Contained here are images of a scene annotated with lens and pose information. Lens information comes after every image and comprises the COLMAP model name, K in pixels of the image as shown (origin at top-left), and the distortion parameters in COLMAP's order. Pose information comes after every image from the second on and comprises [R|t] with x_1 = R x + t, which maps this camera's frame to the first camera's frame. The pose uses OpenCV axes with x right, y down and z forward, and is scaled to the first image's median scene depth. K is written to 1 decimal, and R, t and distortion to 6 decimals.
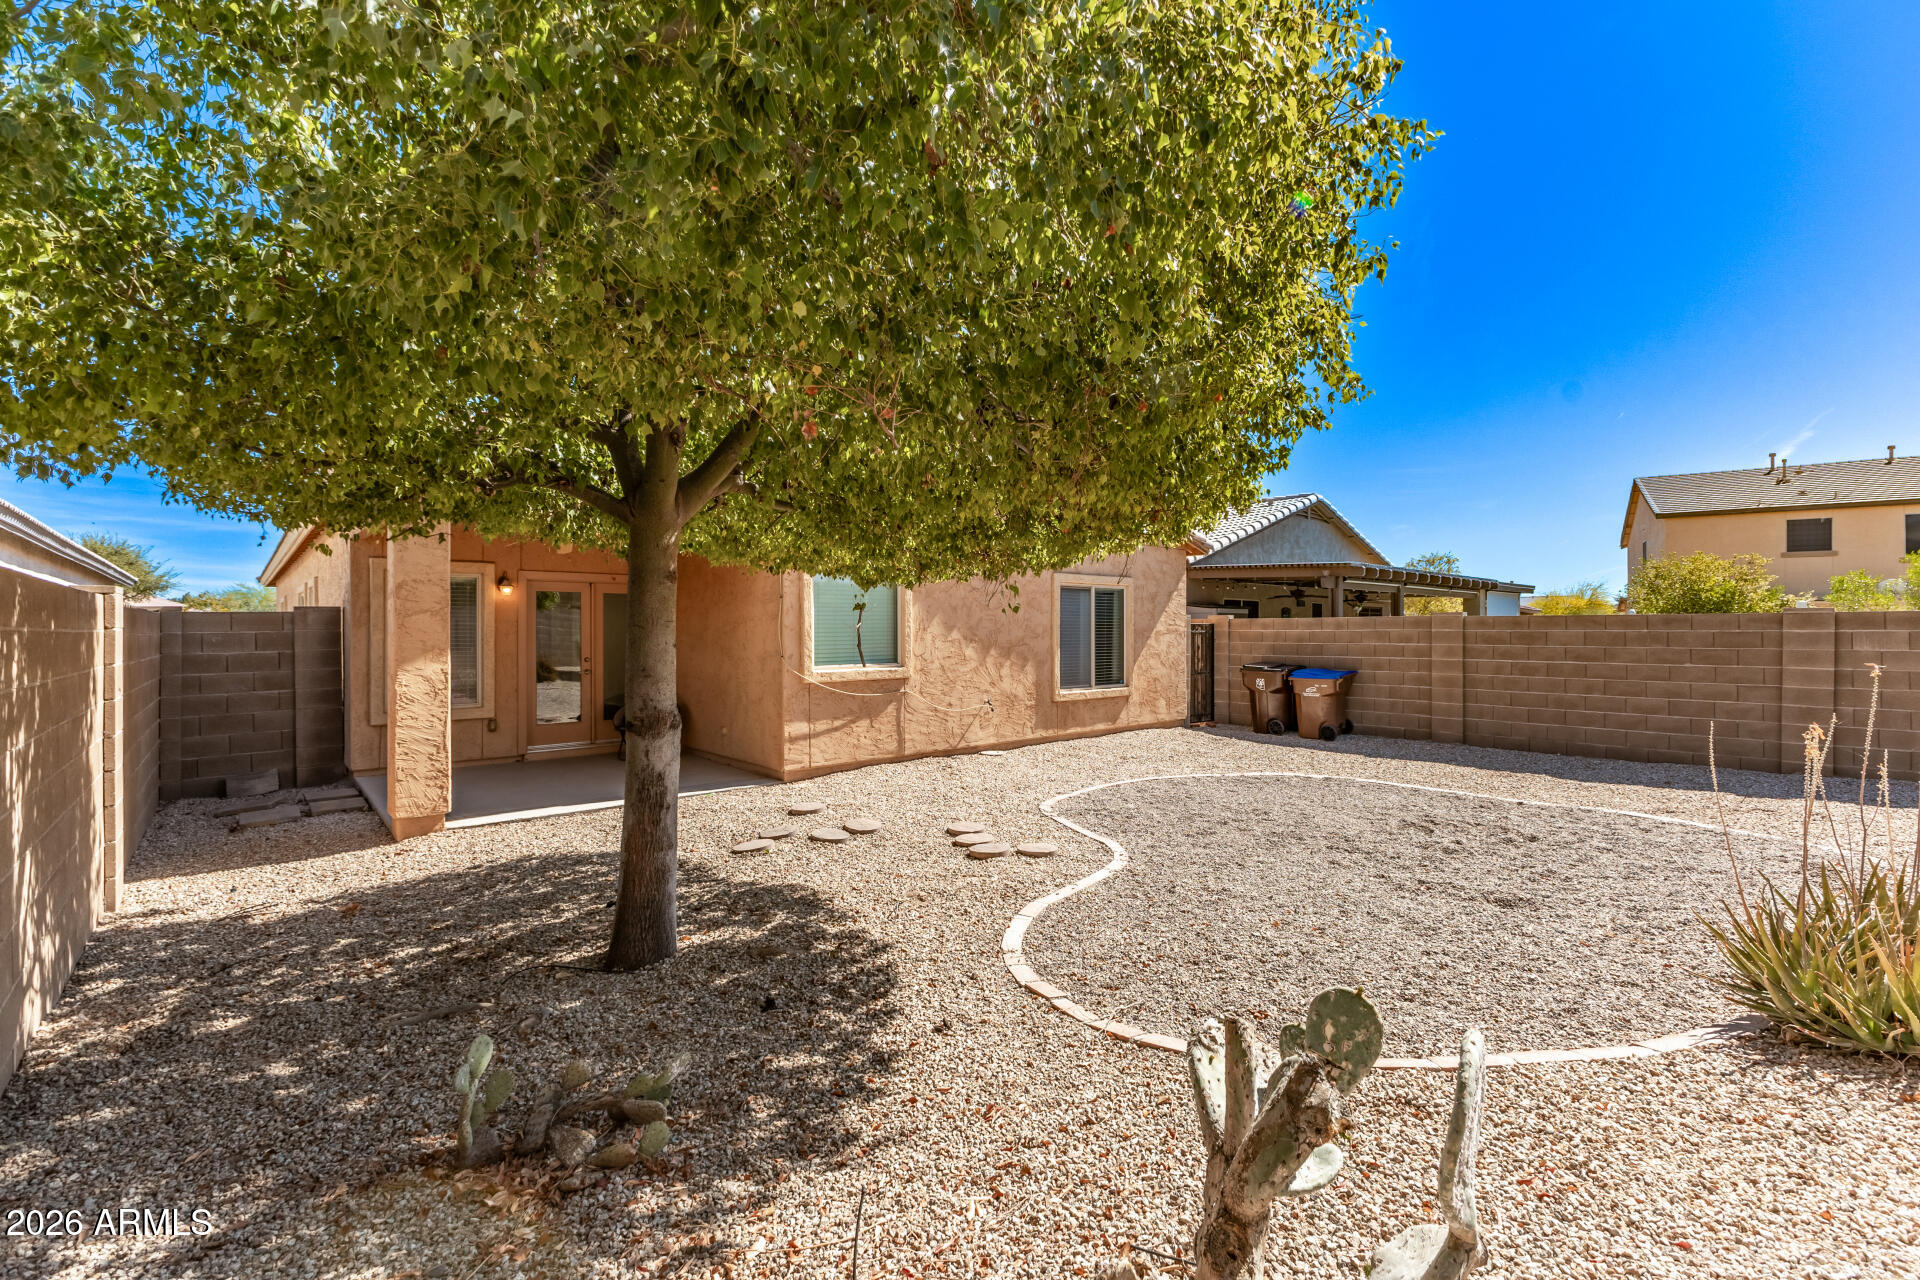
lens RADIAL K [[833.0, 0, 957.8], [0, 833.0, 628.0], [0, 0, 1]] dist [0.012238, -0.004067]
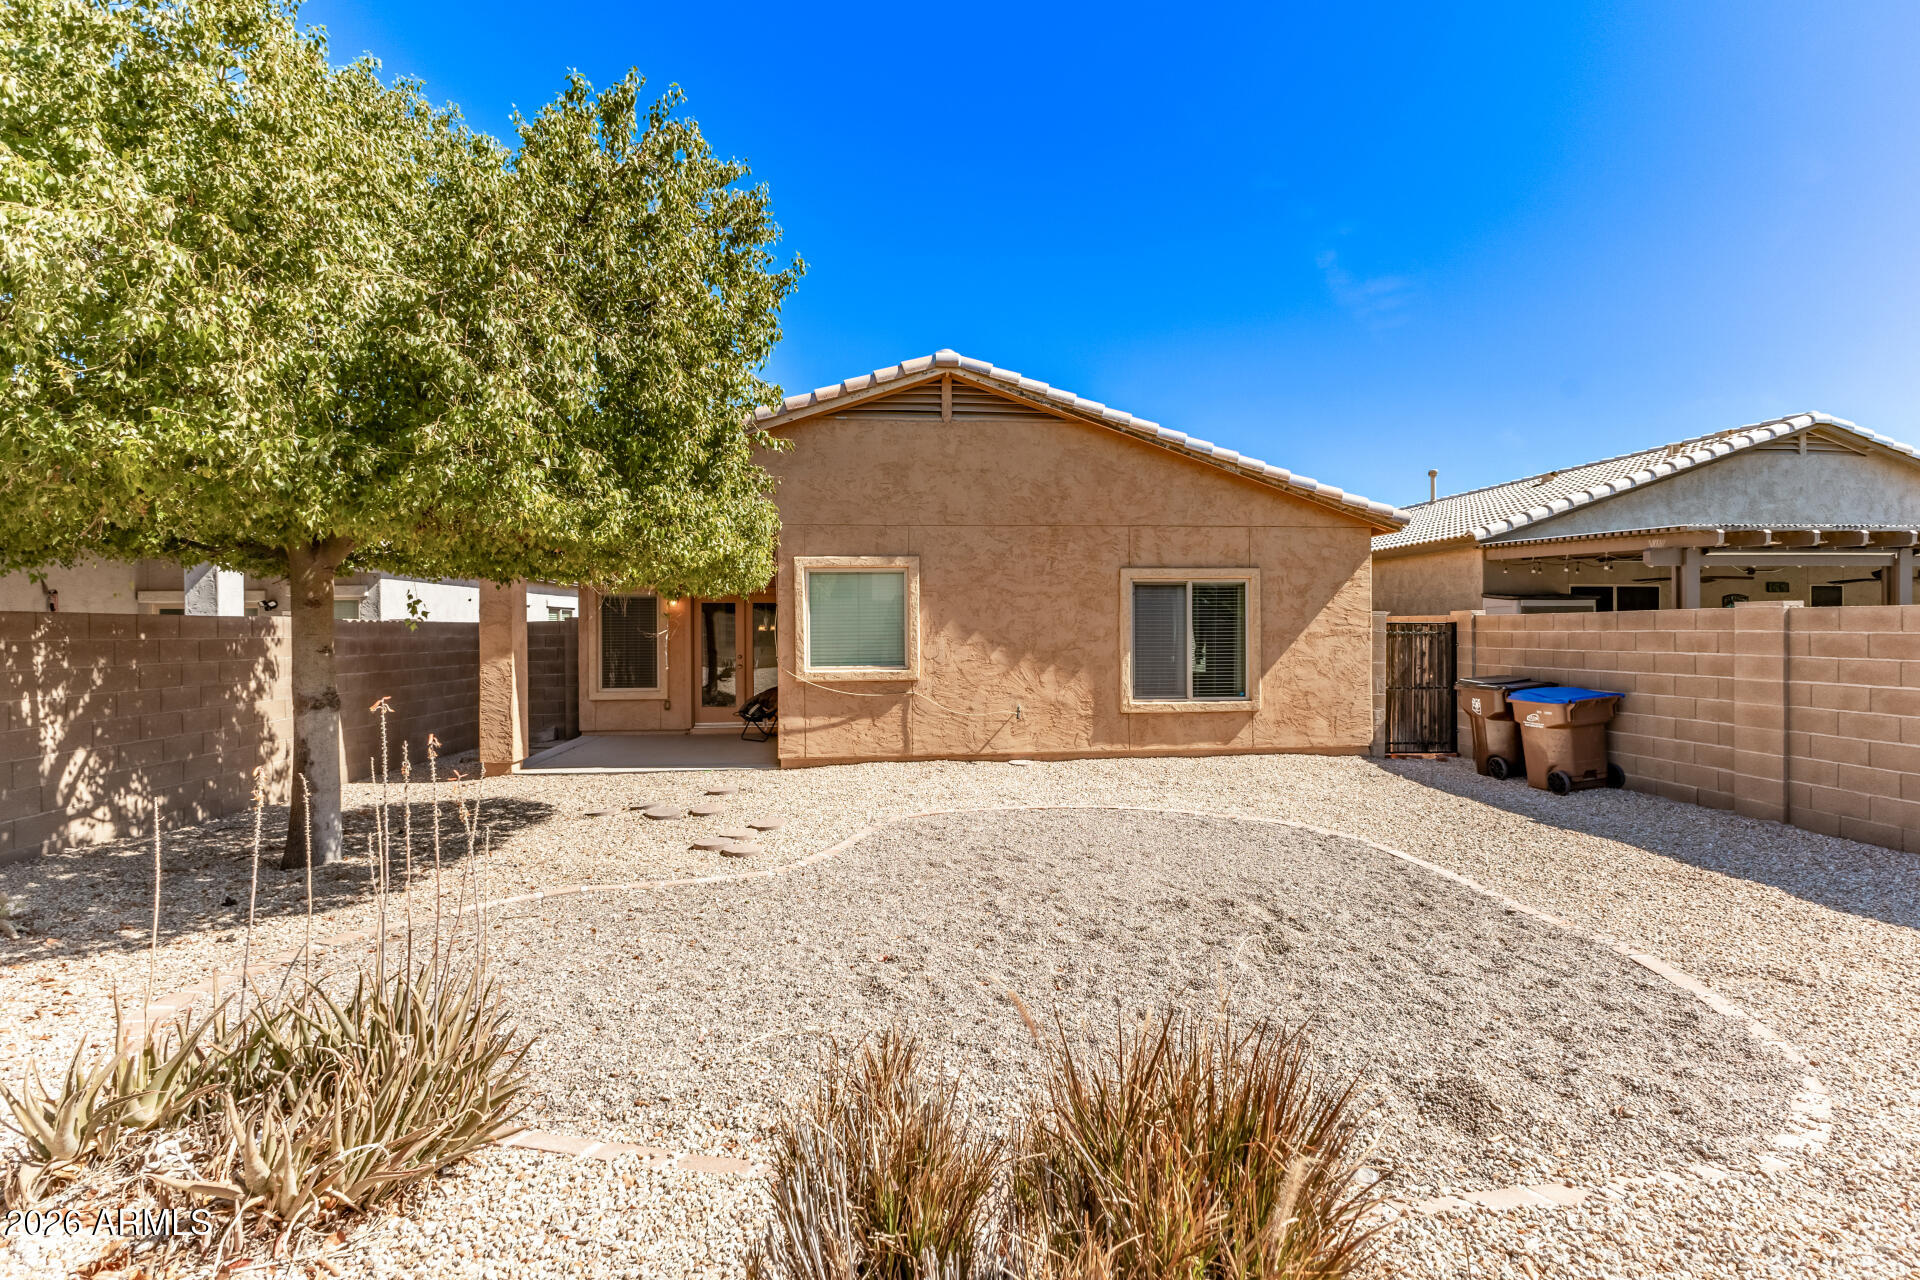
lens RADIAL K [[833.0, 0, 970.9], [0, 833.0, 630.7], [0, 0, 1]] dist [0.012238, -0.004067]
pose [[0.805498, -0.001481, -0.592597, 0.544700], [0.006413, 0.999960, 0.006217, -0.006525], [0.592564, -0.008808, 0.805475, 0.195092]]
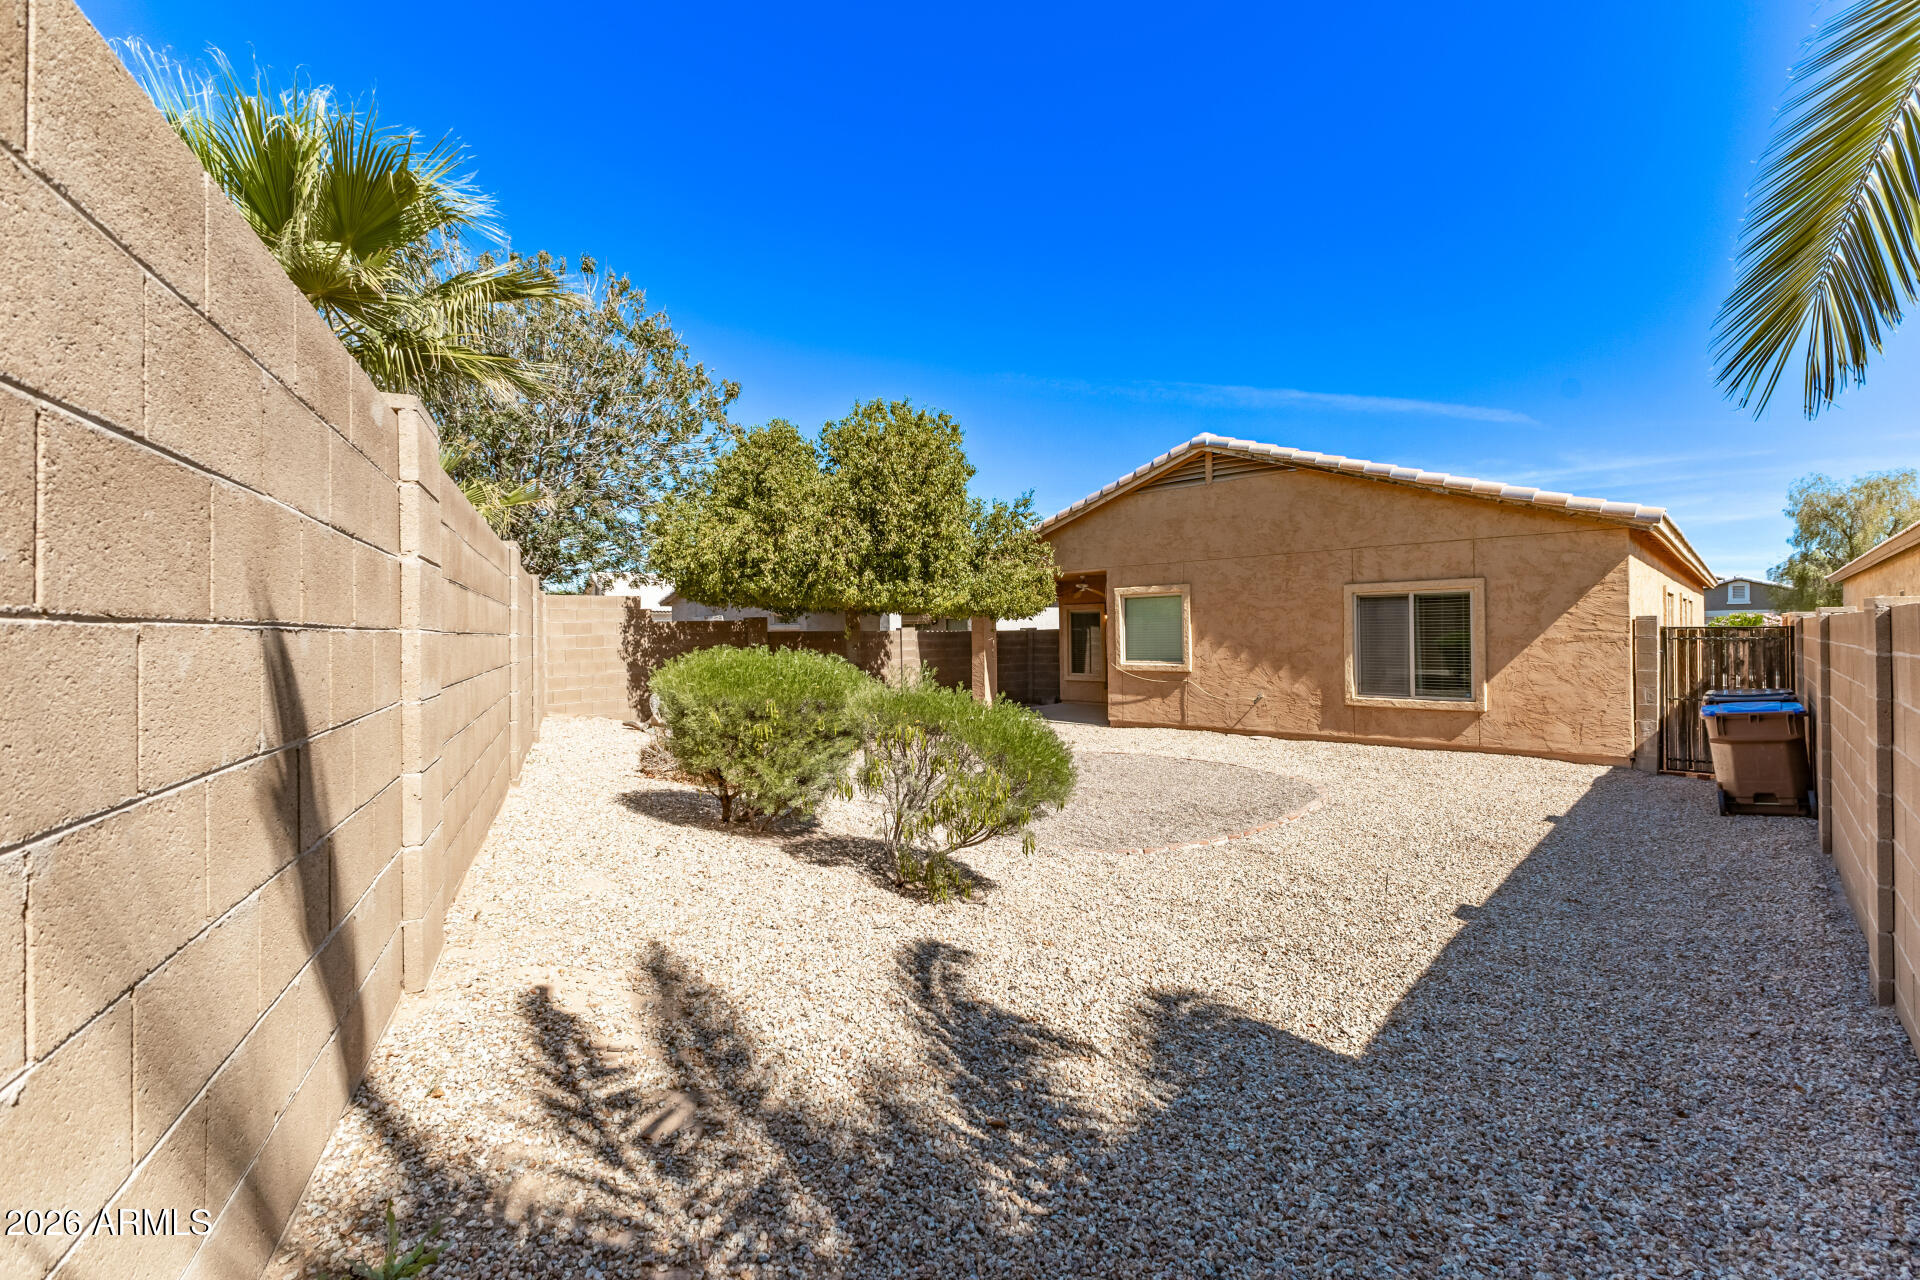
lens RADIAL K [[833.0, 0, 944.4], [0, 833.0, 634.5], [0, 0, 1]] dist [0.012238, -0.004067]
pose [[0.068591, 0.000464, -0.997645, 1.216875], [0.015055, 0.999886, 0.001500, -0.012375], [0.997531, -0.015122, 0.068576, 0.436283]]
